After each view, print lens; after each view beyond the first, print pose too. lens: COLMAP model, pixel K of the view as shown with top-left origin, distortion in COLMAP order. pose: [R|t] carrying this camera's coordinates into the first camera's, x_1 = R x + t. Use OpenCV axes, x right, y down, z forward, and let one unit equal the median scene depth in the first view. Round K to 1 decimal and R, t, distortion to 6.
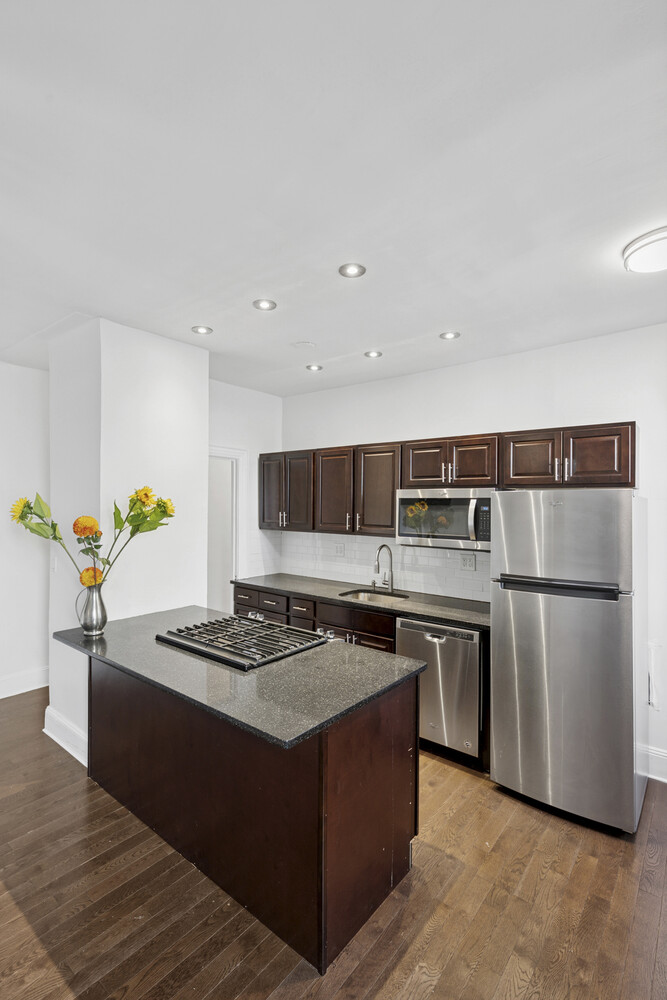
lens RADIAL K [[464.0, 0, 333.5], [0, 464.0, 500.0], [0, 0, 1]] dist [0.000018, 0.000959]
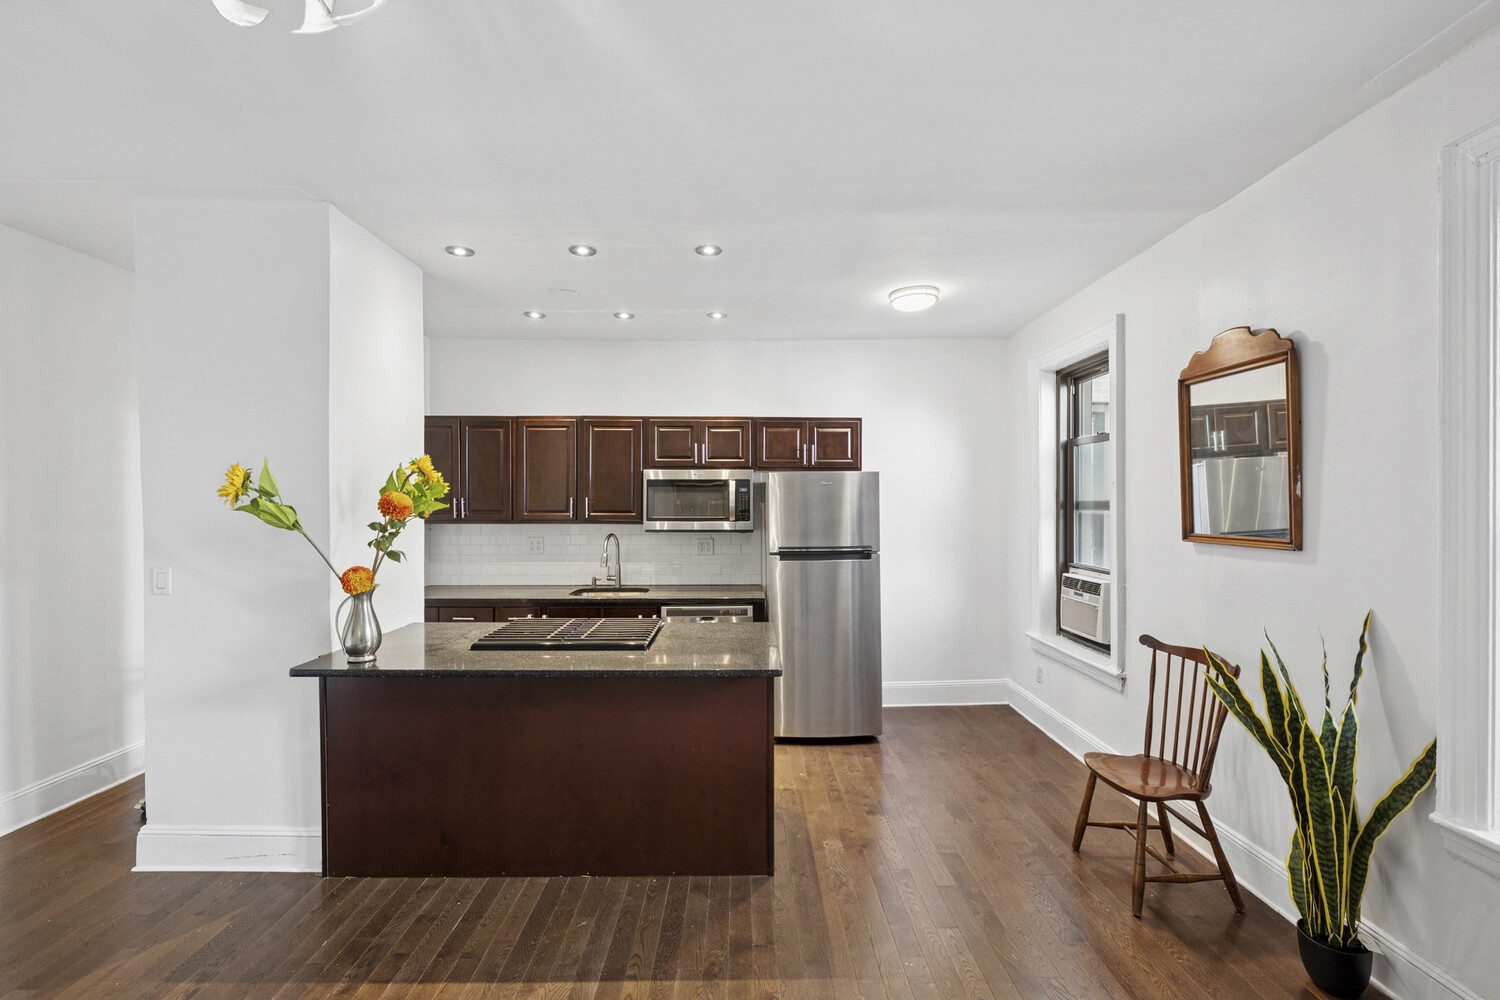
lens RADIAL K [[638.0, 0, 750.2], [0, 638.0, 506.6], [0, 0, 1]] dist [0.000751, -0.000128]
pose [[0.770136, -0.011531, 0.637776, -0.571387], [0.000331, 0.999844, 0.017677, 0.031074], [-0.637880, -0.013403, 0.770019, -0.102411]]
